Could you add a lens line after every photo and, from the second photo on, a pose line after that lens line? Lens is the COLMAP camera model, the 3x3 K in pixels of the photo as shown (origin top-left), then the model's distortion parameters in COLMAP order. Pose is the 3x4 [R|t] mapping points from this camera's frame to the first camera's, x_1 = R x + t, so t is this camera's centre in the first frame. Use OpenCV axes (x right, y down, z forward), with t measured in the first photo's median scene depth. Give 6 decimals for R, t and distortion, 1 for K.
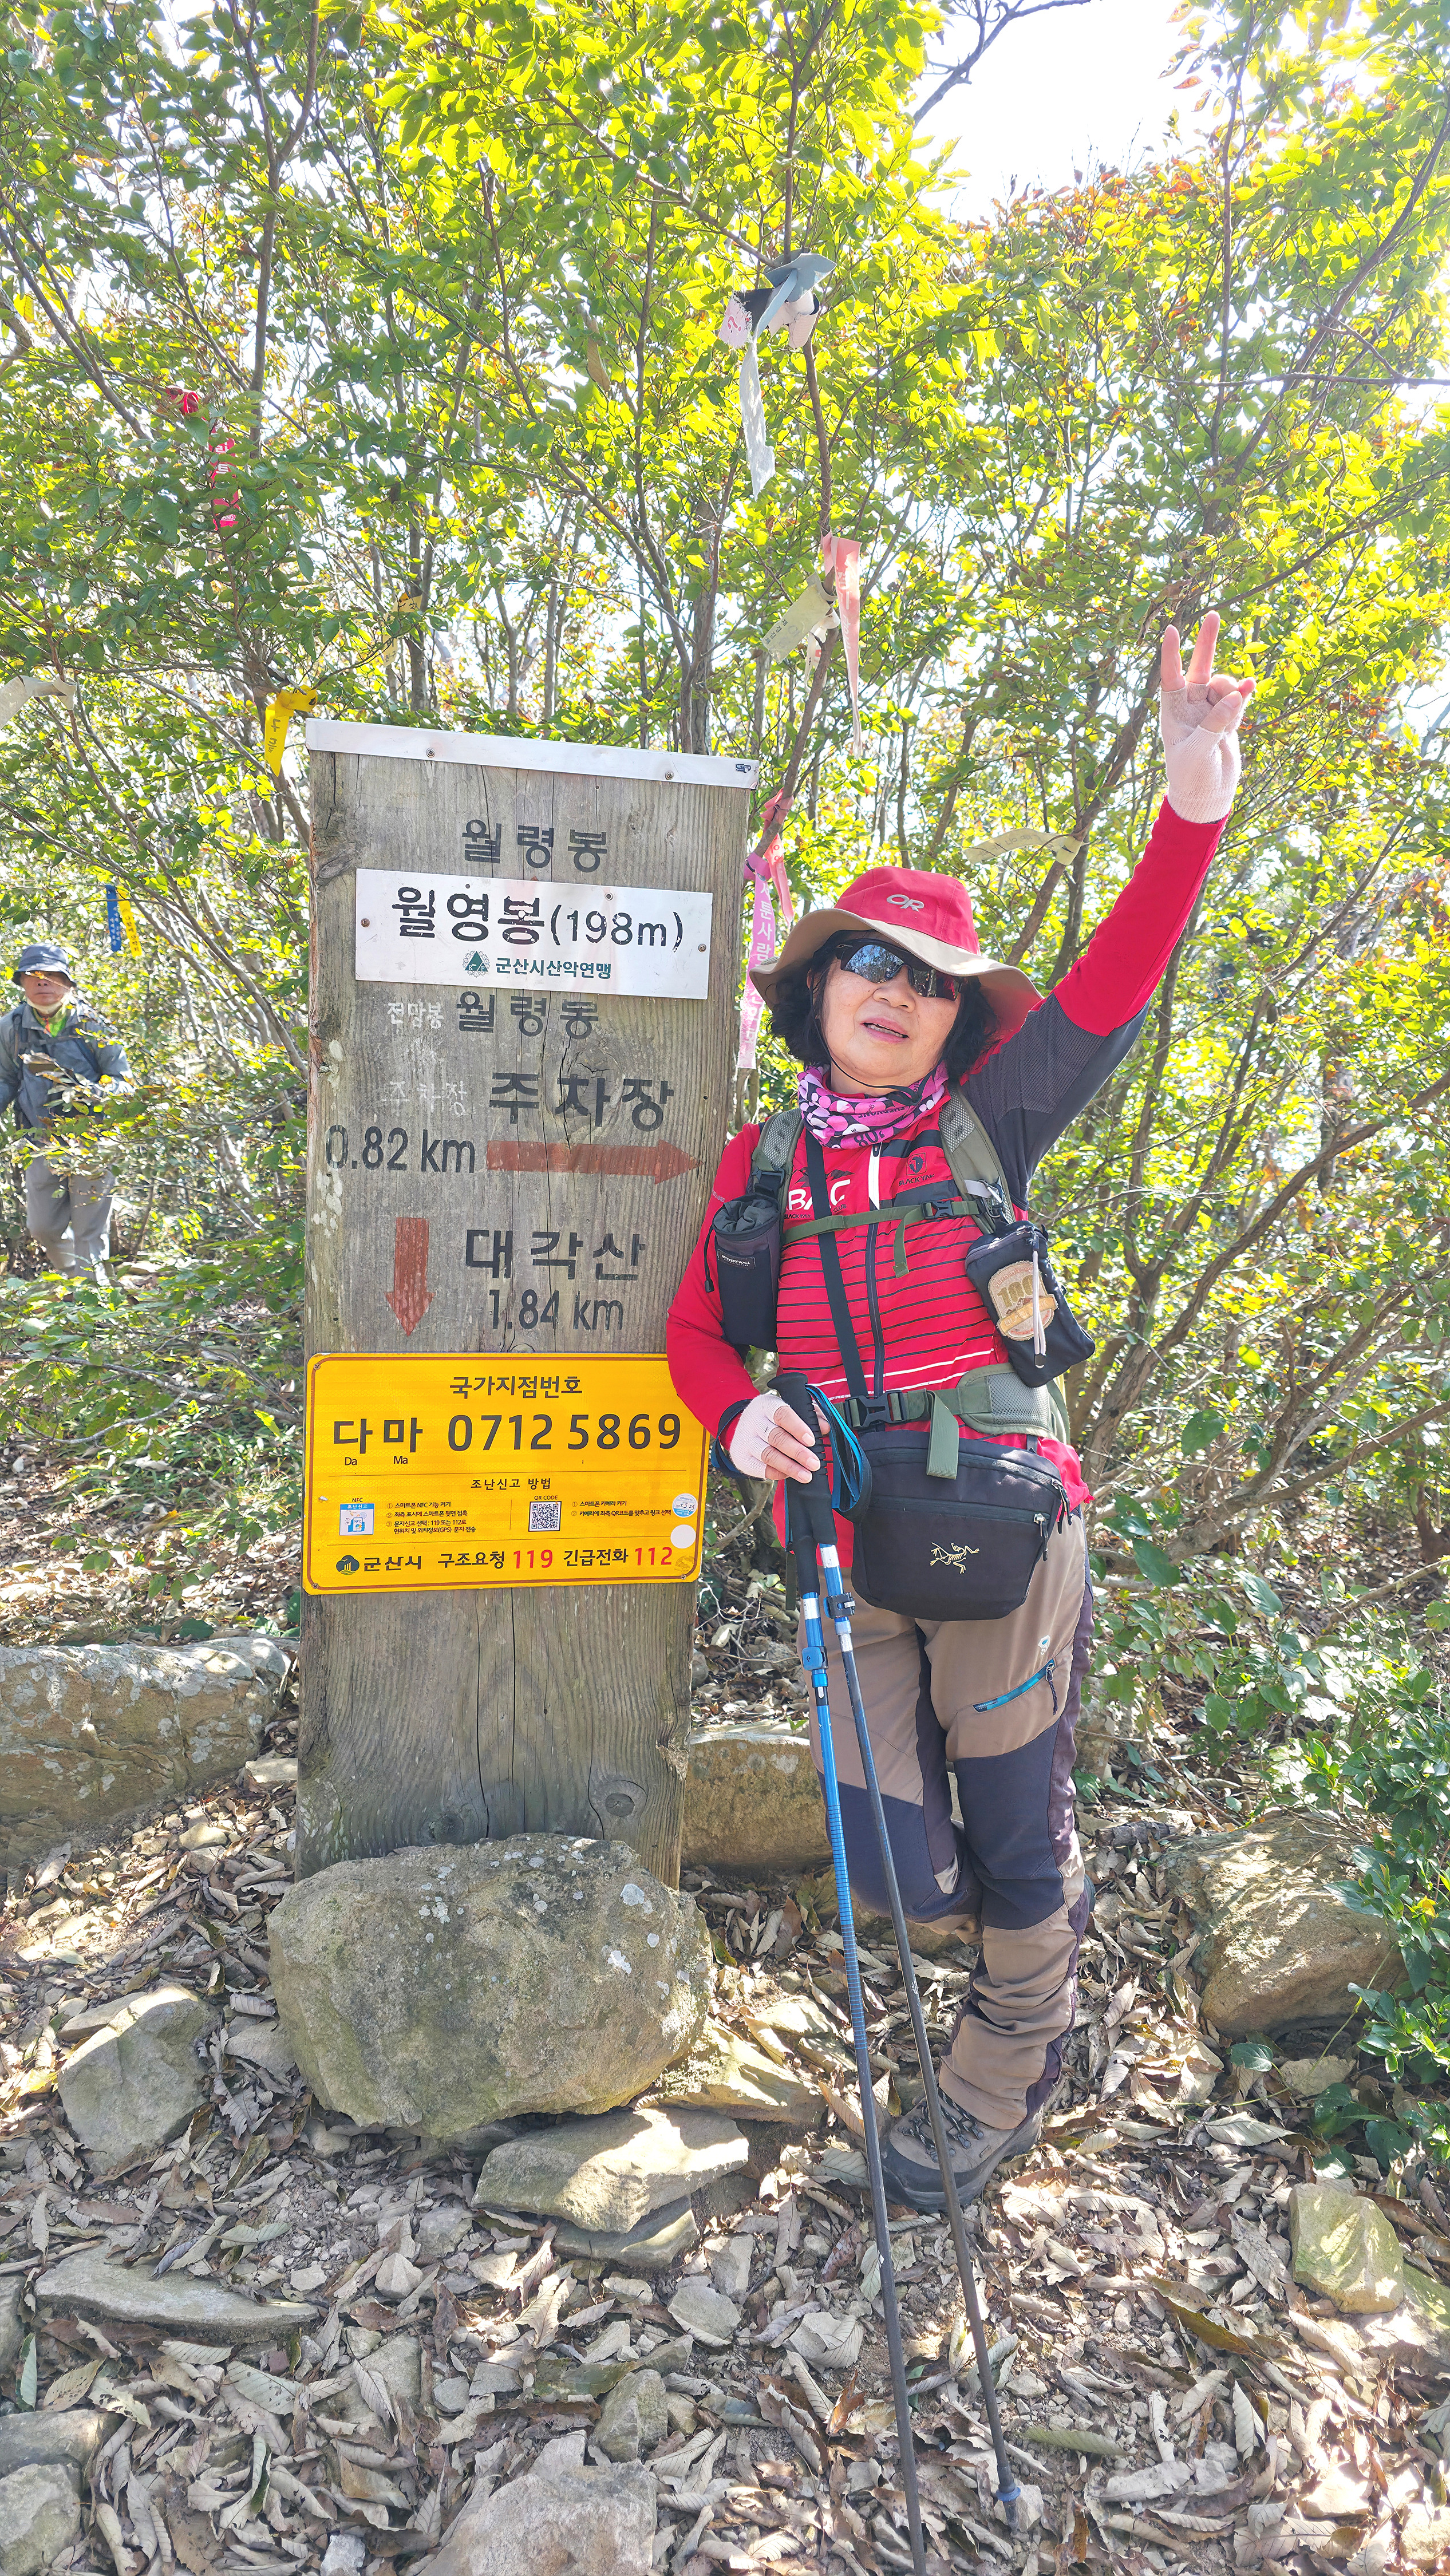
lens RADIAL K [[1714.1, 0, 753.4], [0, 1714.1, 1271.0], [0, 0, 1]] dist [0.091618, -0.106318]
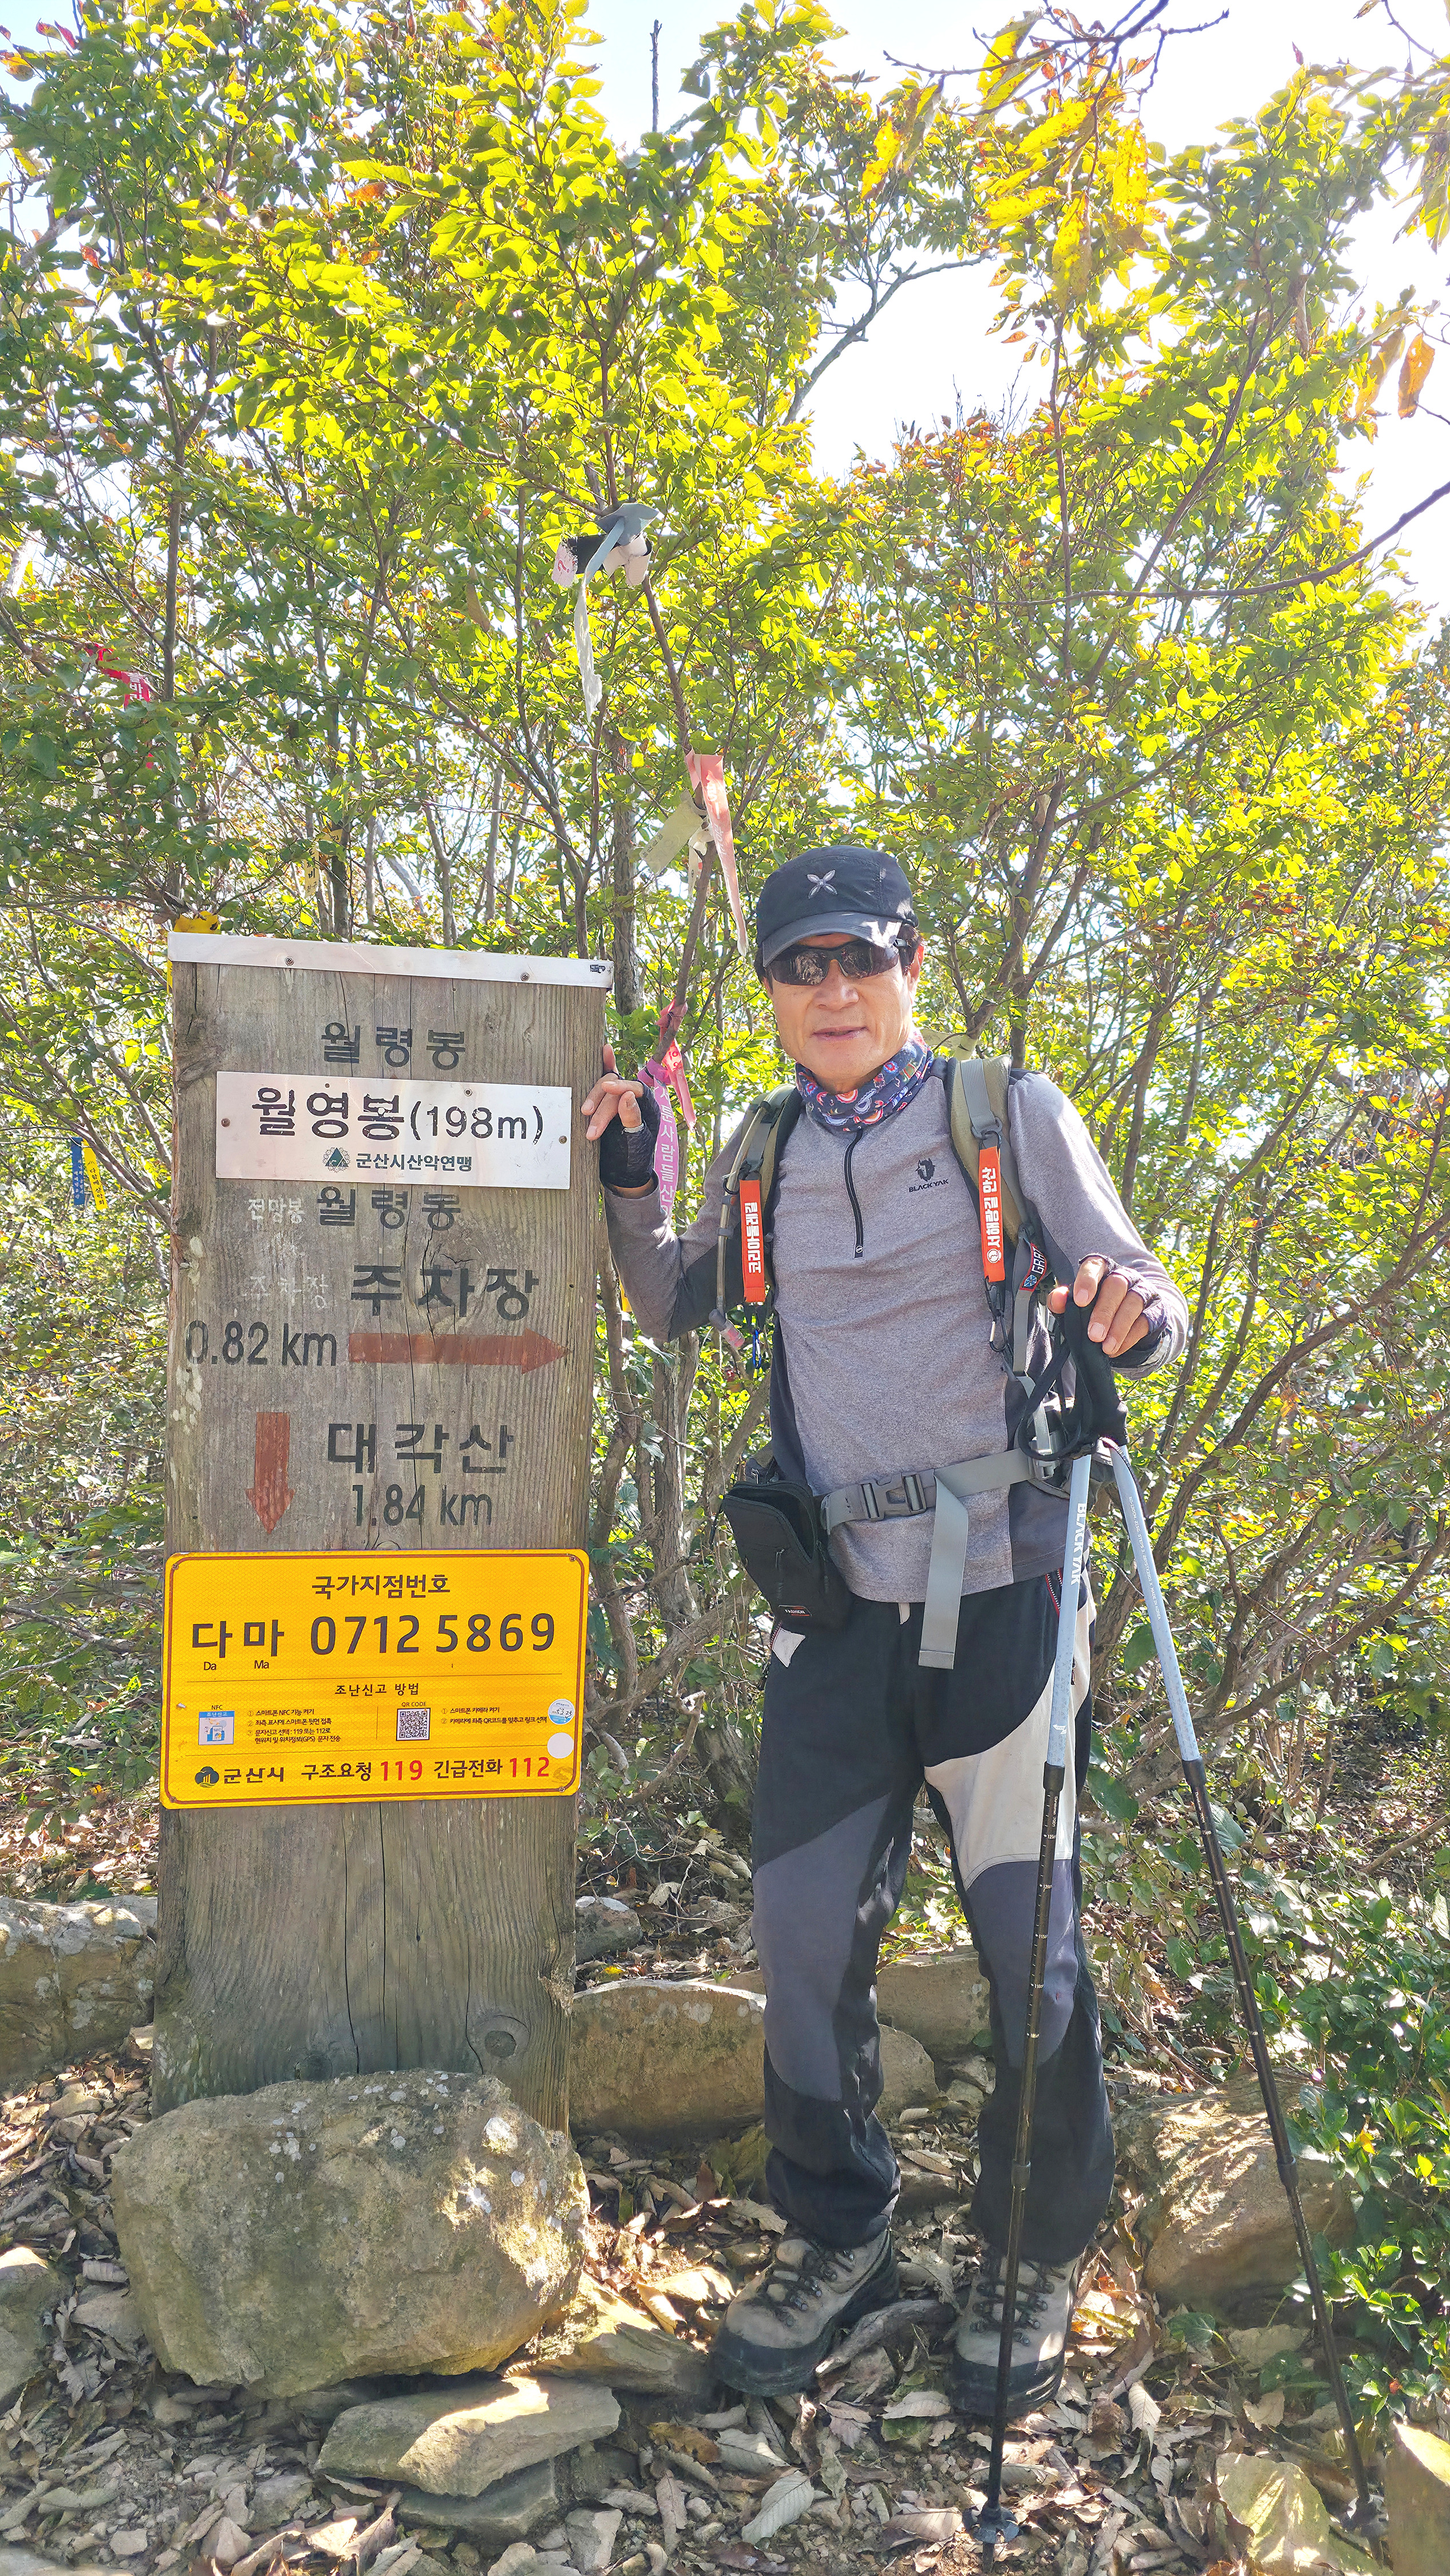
lens RADIAL K [[1910.6, 0, 752.3], [0, 1910.6, 1286.9], [0, 0, 1]] dist [0.087650, -0.121077]
pose [[0.999176, -0.025656, -0.031442, 0.114051], [0.020967, 0.989743, -0.141311, 0.059188], [0.034745, 0.140535, 0.989466, -0.098872]]
